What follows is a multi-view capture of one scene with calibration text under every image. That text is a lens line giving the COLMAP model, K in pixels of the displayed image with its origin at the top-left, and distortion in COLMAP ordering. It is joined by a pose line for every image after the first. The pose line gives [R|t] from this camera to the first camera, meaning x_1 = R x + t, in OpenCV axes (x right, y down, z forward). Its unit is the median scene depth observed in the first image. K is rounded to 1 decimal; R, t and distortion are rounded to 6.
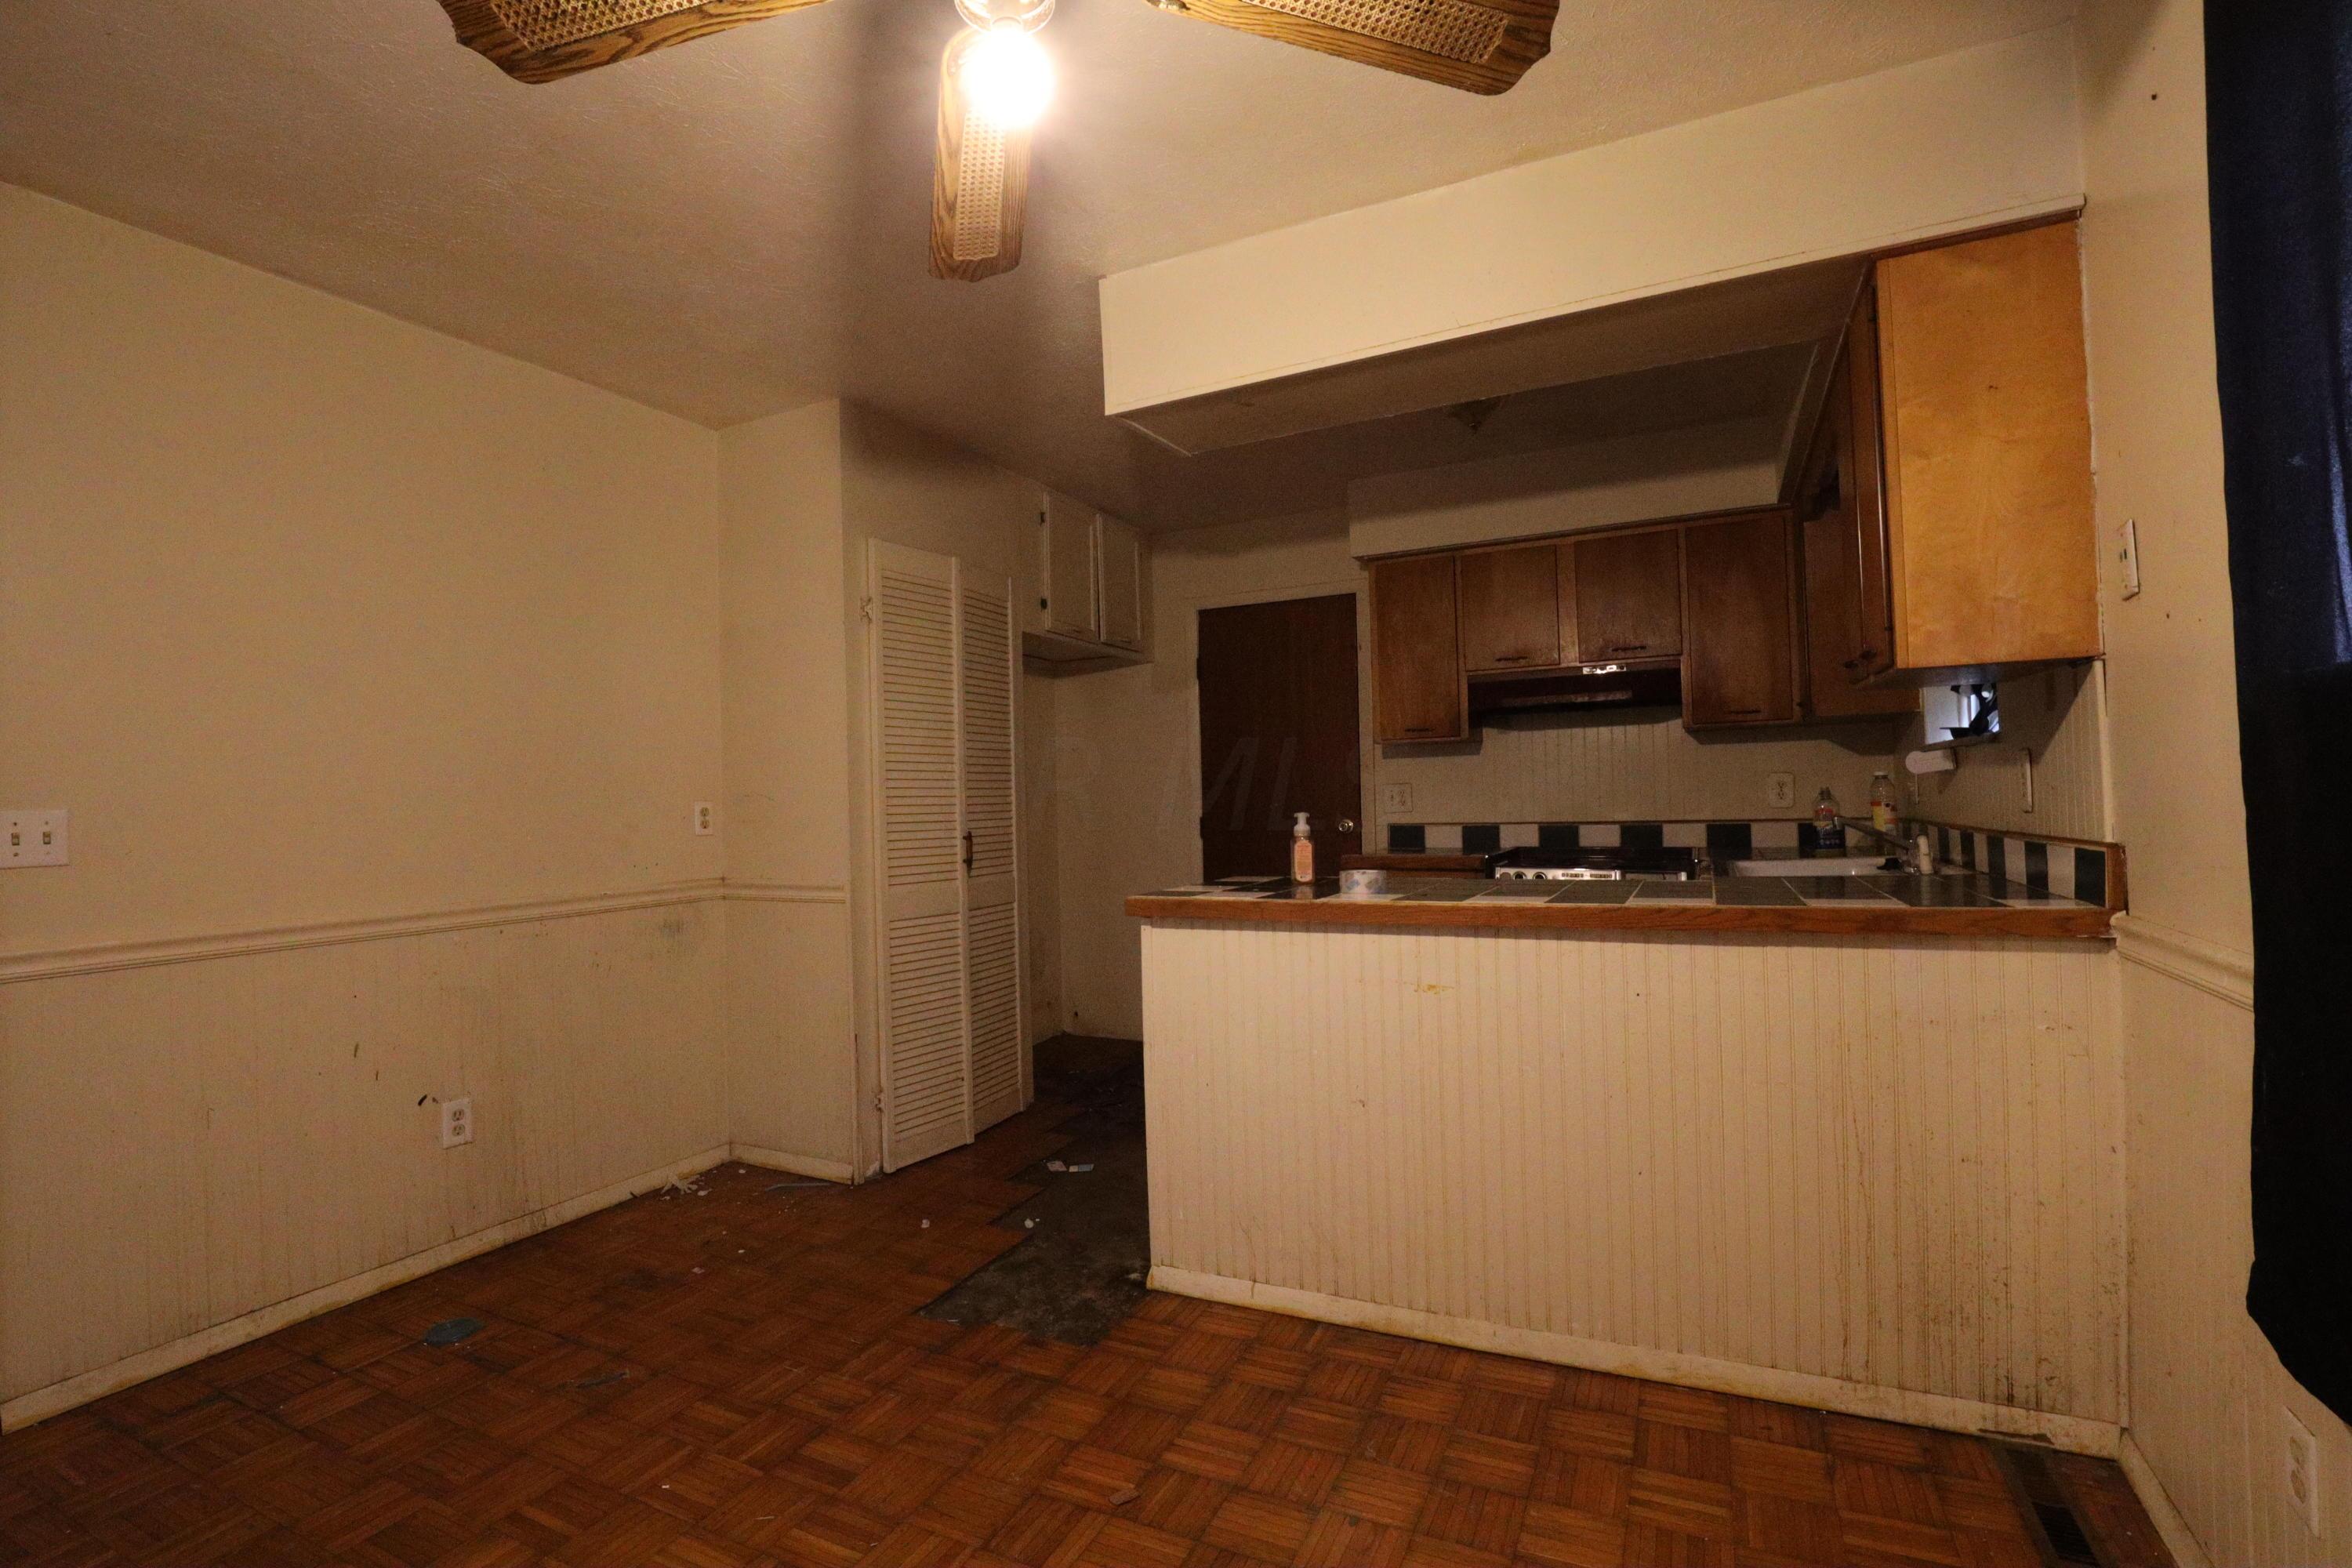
lens RADIAL K [[1072.0, 0, 1172.2], [0, 1072.0, 783.5], [0, 0, 1]] dist [-0.023547, 0.000872]
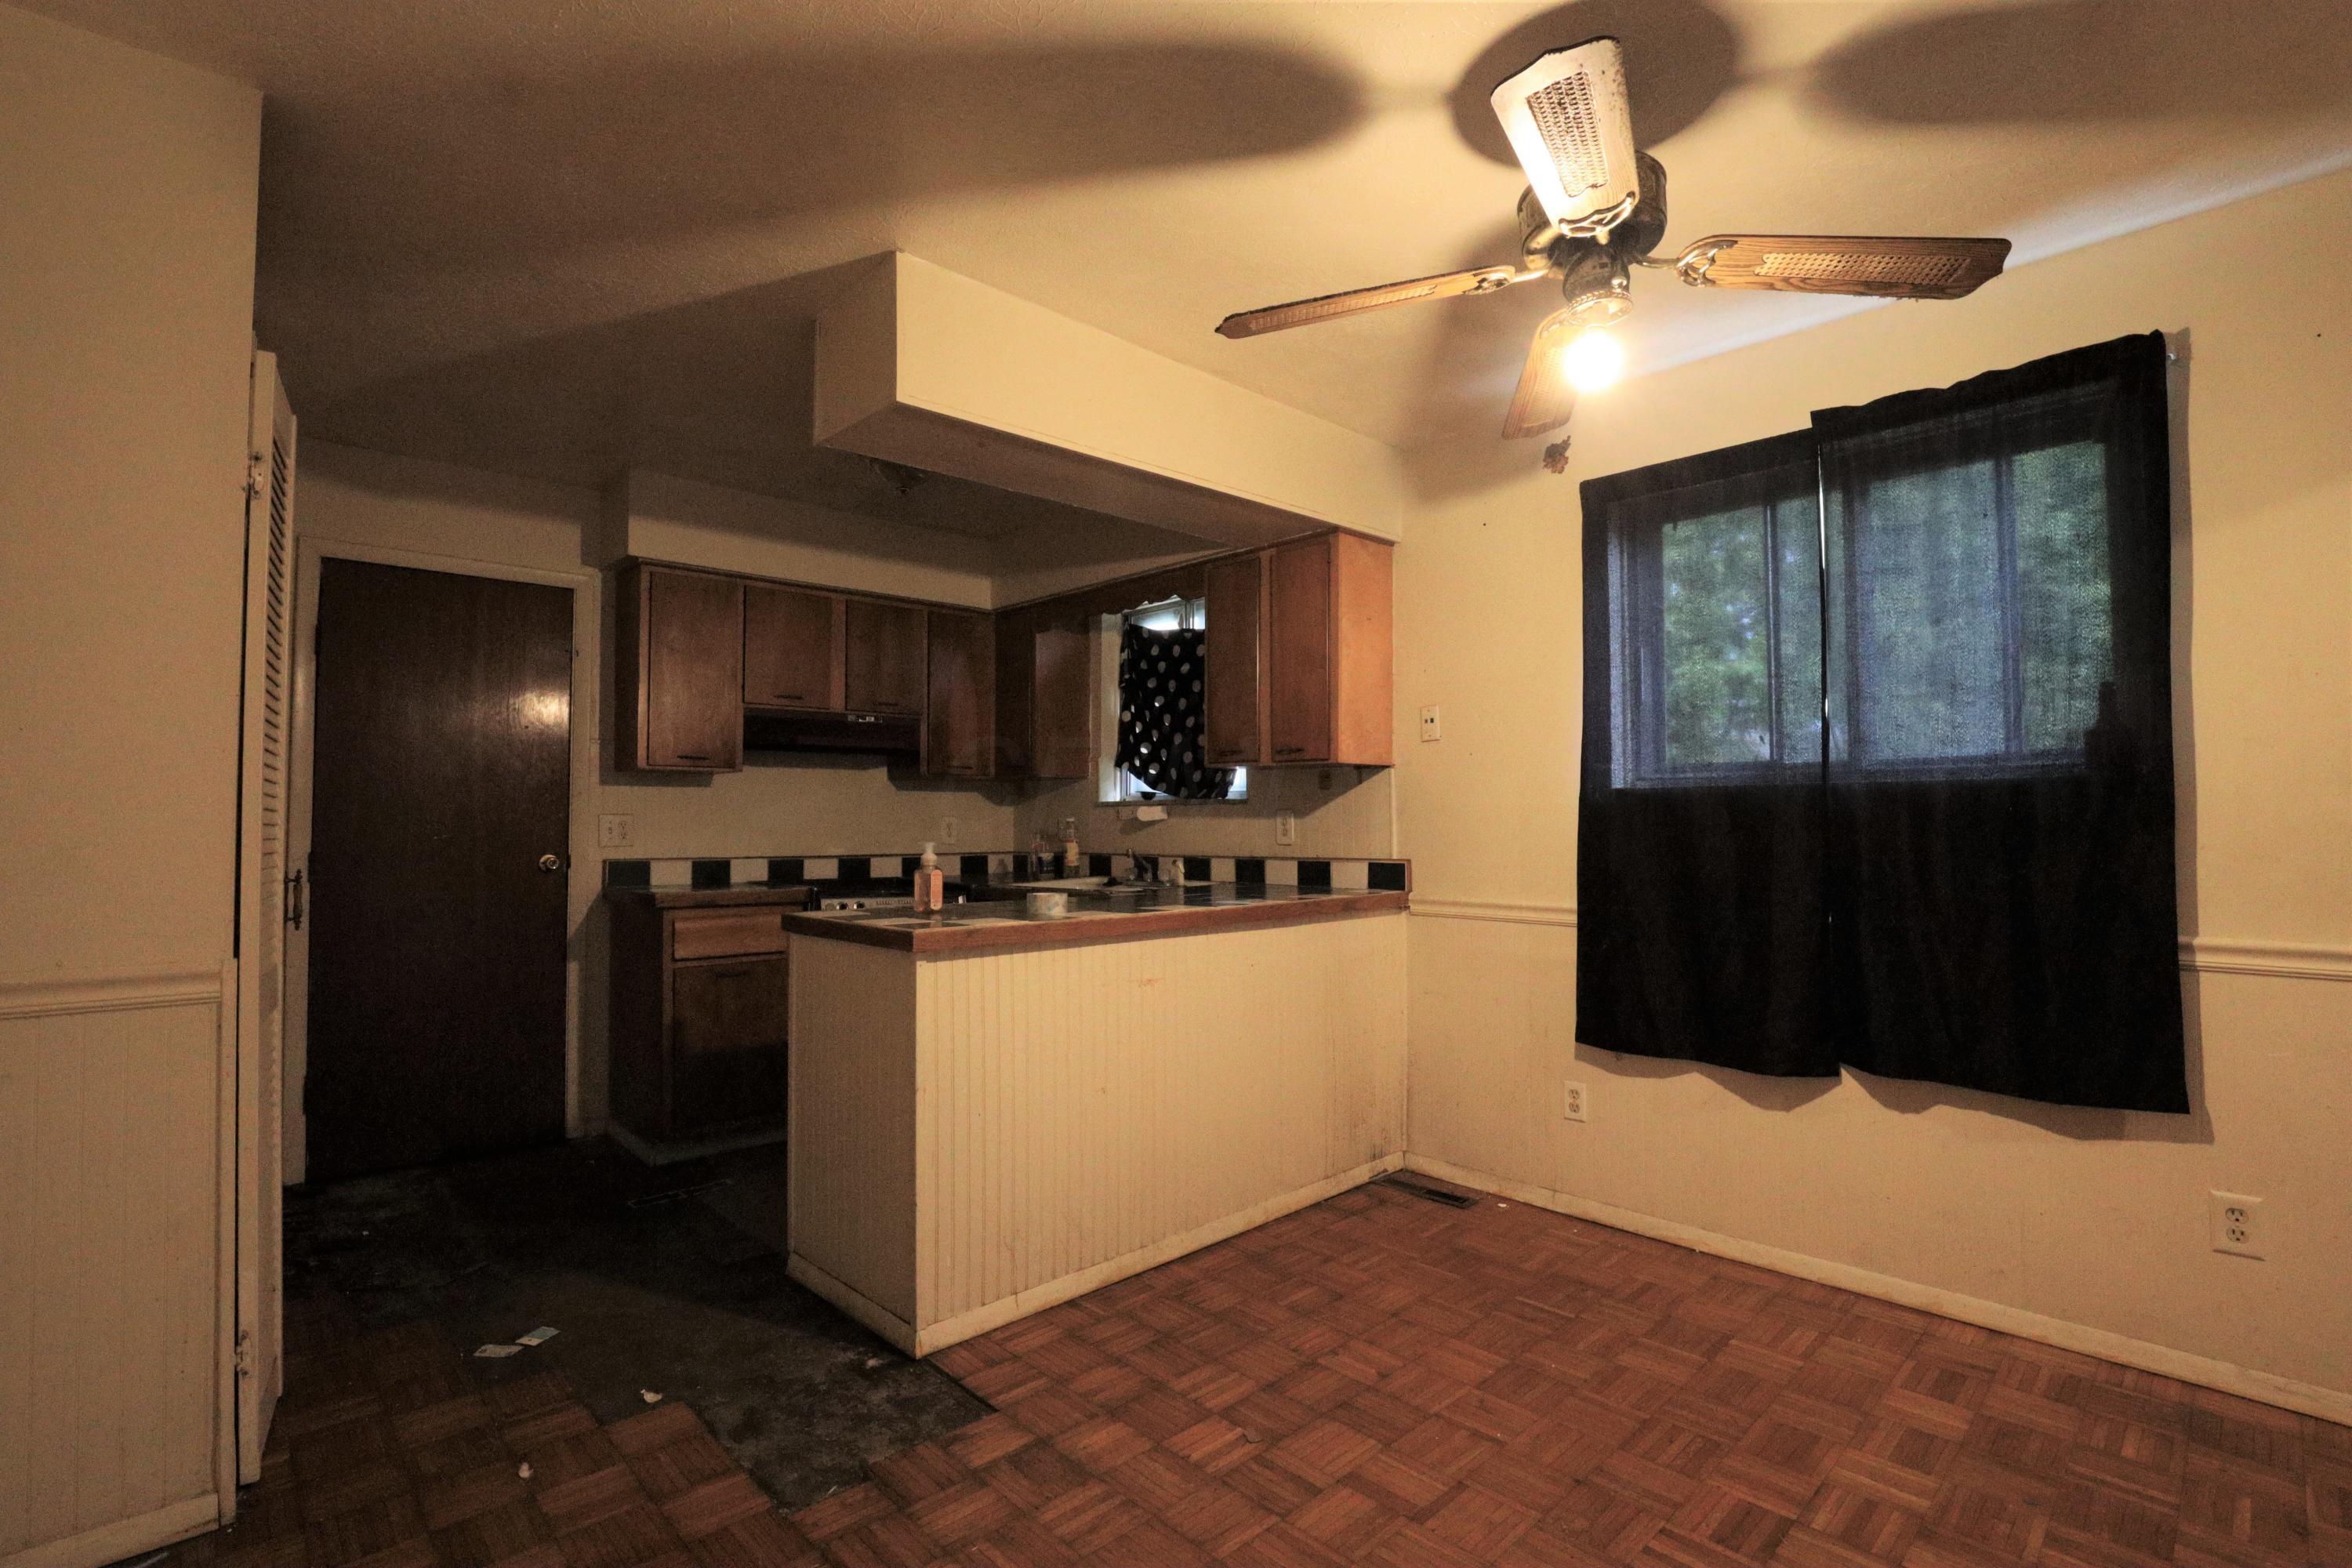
lens RADIAL K [[1072.0, 0, 1170.1], [0, 1072.0, 786.0], [0, 0, 1]] dist [-0.023547, 0.000872]
pose [[0.360226, 0.058568, 0.931025, -0.916504], [-0.022574, 0.998282, -0.054065, 0.029322], [-0.932592, -0.001541, 0.360929, 0.519371]]
